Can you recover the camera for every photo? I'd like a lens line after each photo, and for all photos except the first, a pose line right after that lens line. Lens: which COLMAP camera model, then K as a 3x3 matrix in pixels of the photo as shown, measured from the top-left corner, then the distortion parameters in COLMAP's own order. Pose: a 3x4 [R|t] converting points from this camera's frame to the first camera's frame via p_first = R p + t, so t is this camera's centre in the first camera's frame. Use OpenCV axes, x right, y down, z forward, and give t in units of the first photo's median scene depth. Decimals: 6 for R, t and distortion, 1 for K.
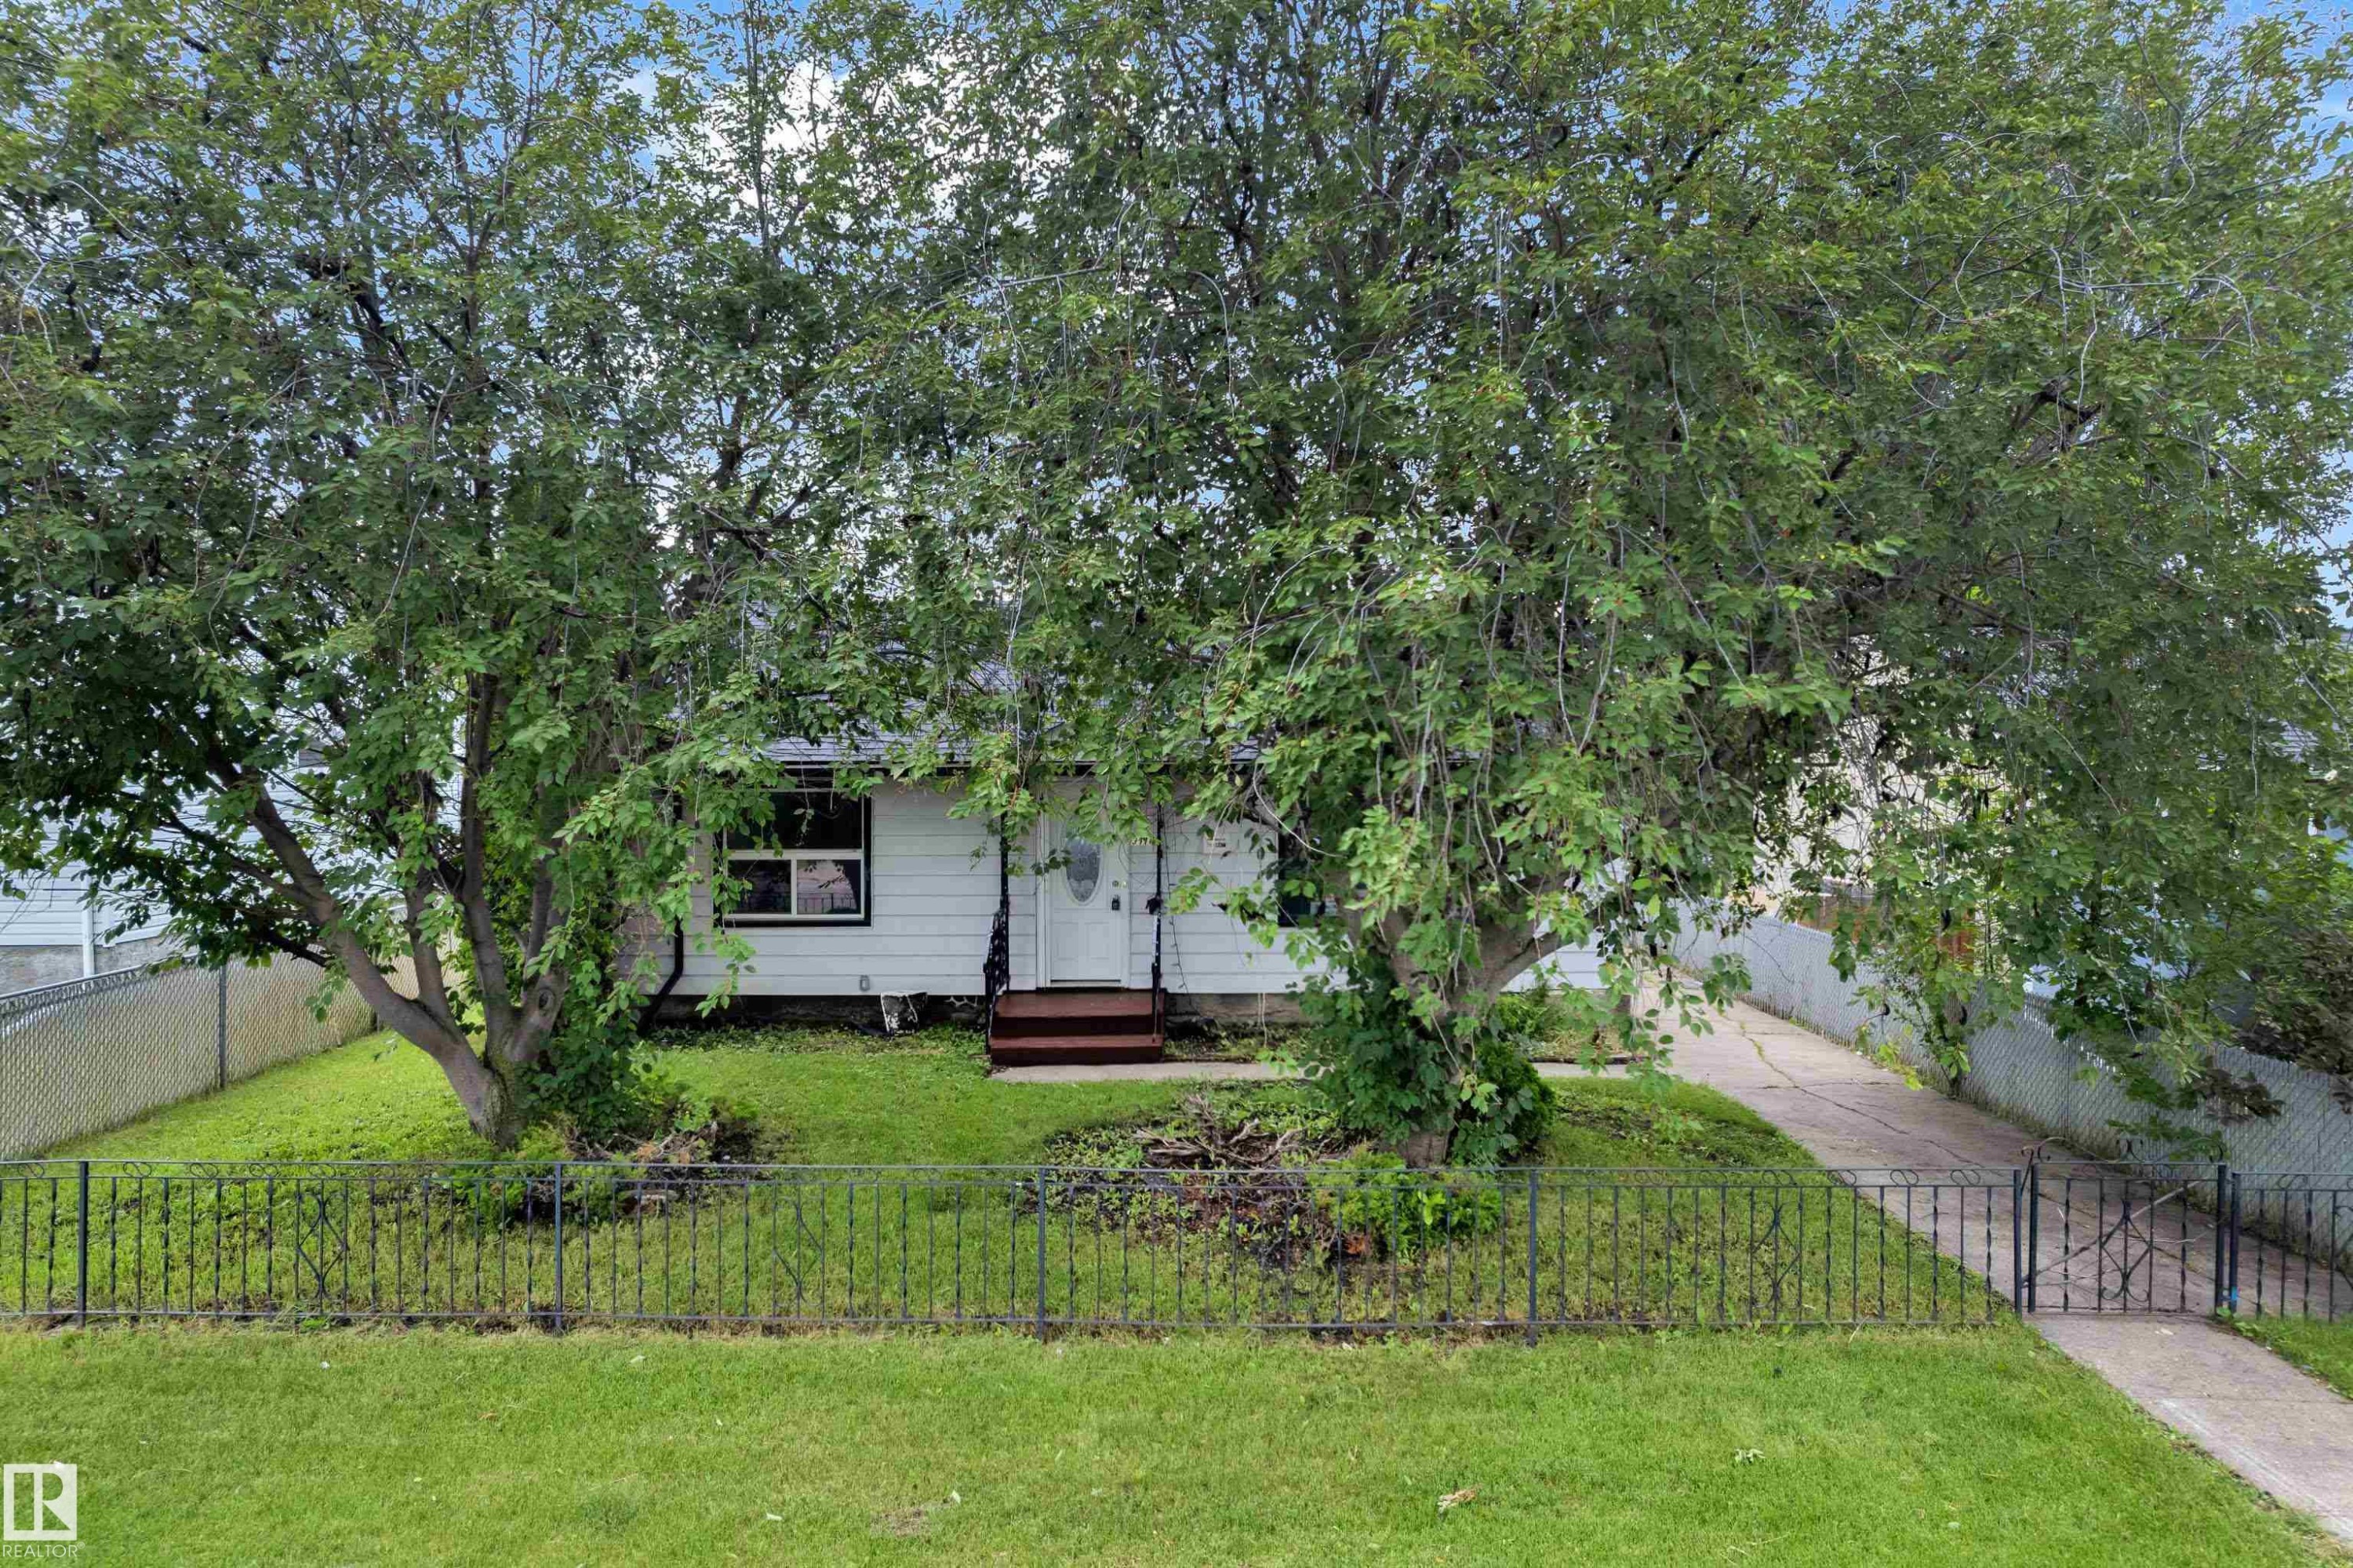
lens RADIAL K [[1288.9, 0, 1170.0], [0, 1288.9, 796.1], [0, 0, 1]] dist [-0.004868, -0.000374]
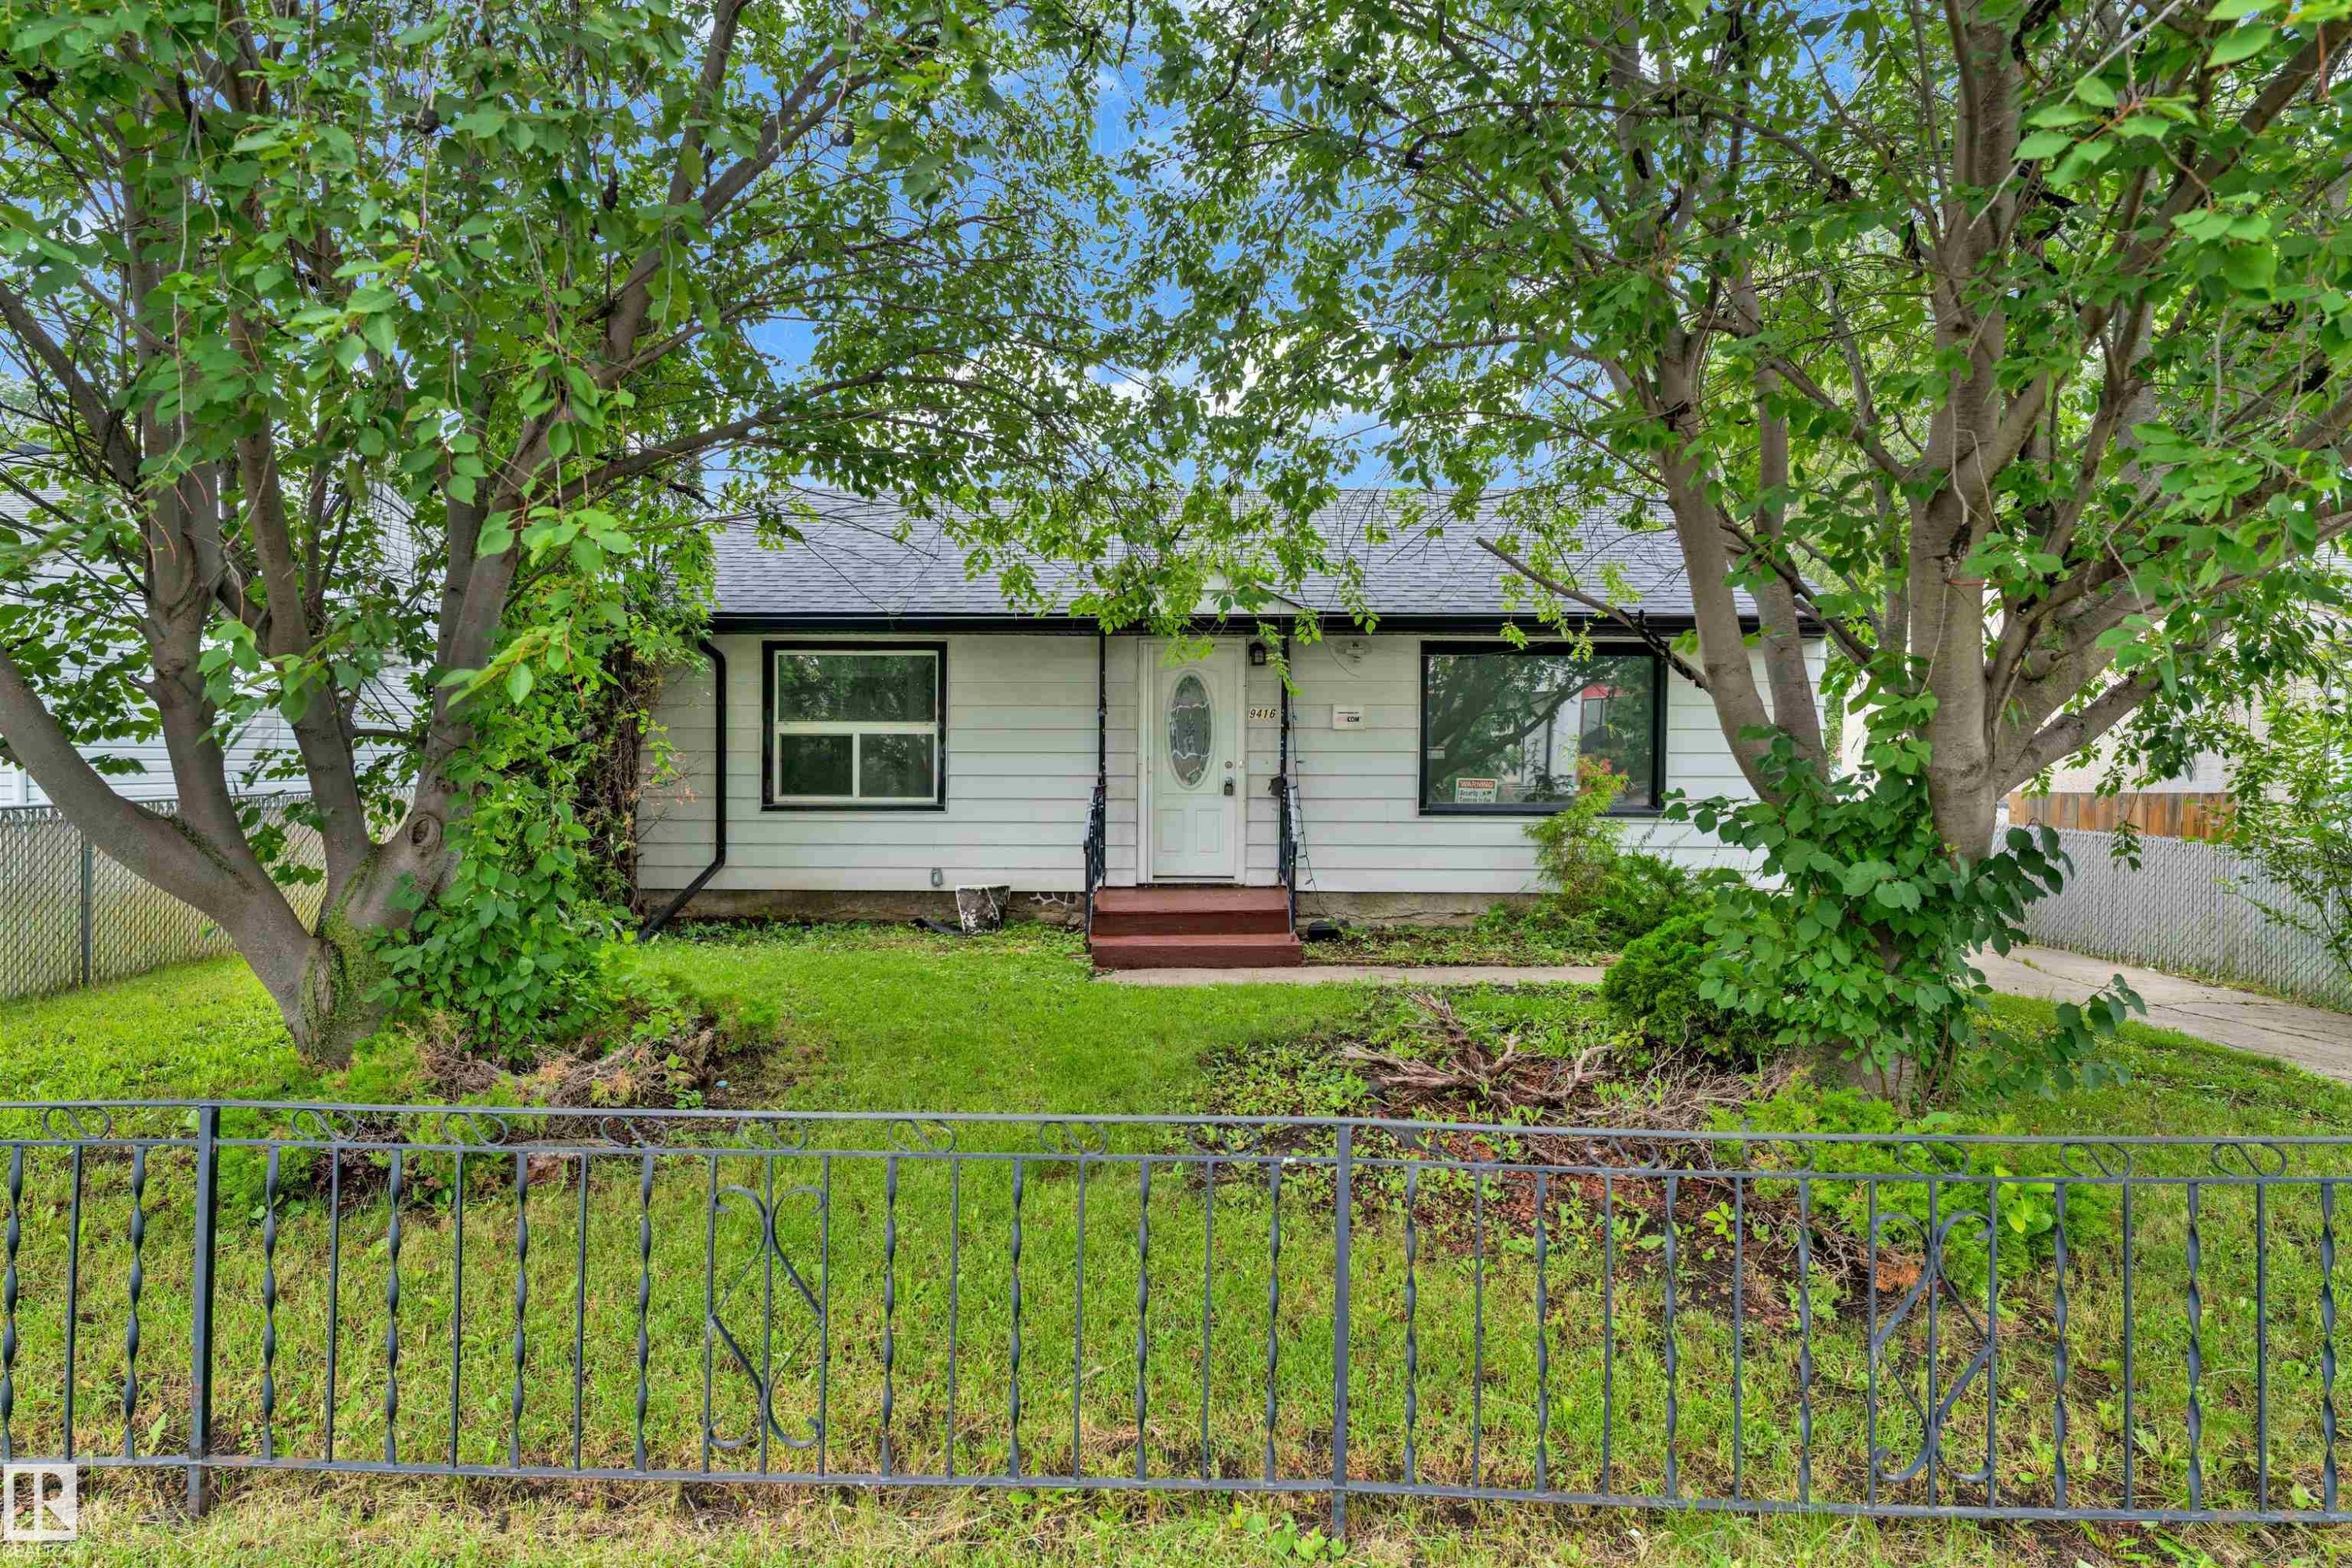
lens RADIAL K [[945.1, 0, 1169.6], [0, 945.1, 788.5], [0, 0, 1]] dist [0.002426, -0.000186]
pose [[0.999947, 0.009249, 0.004558, -0.088634], [-0.009144, 0.999706, -0.022461, 0.103028], [-0.004764, 0.022418, 0.999737, 0.383002]]
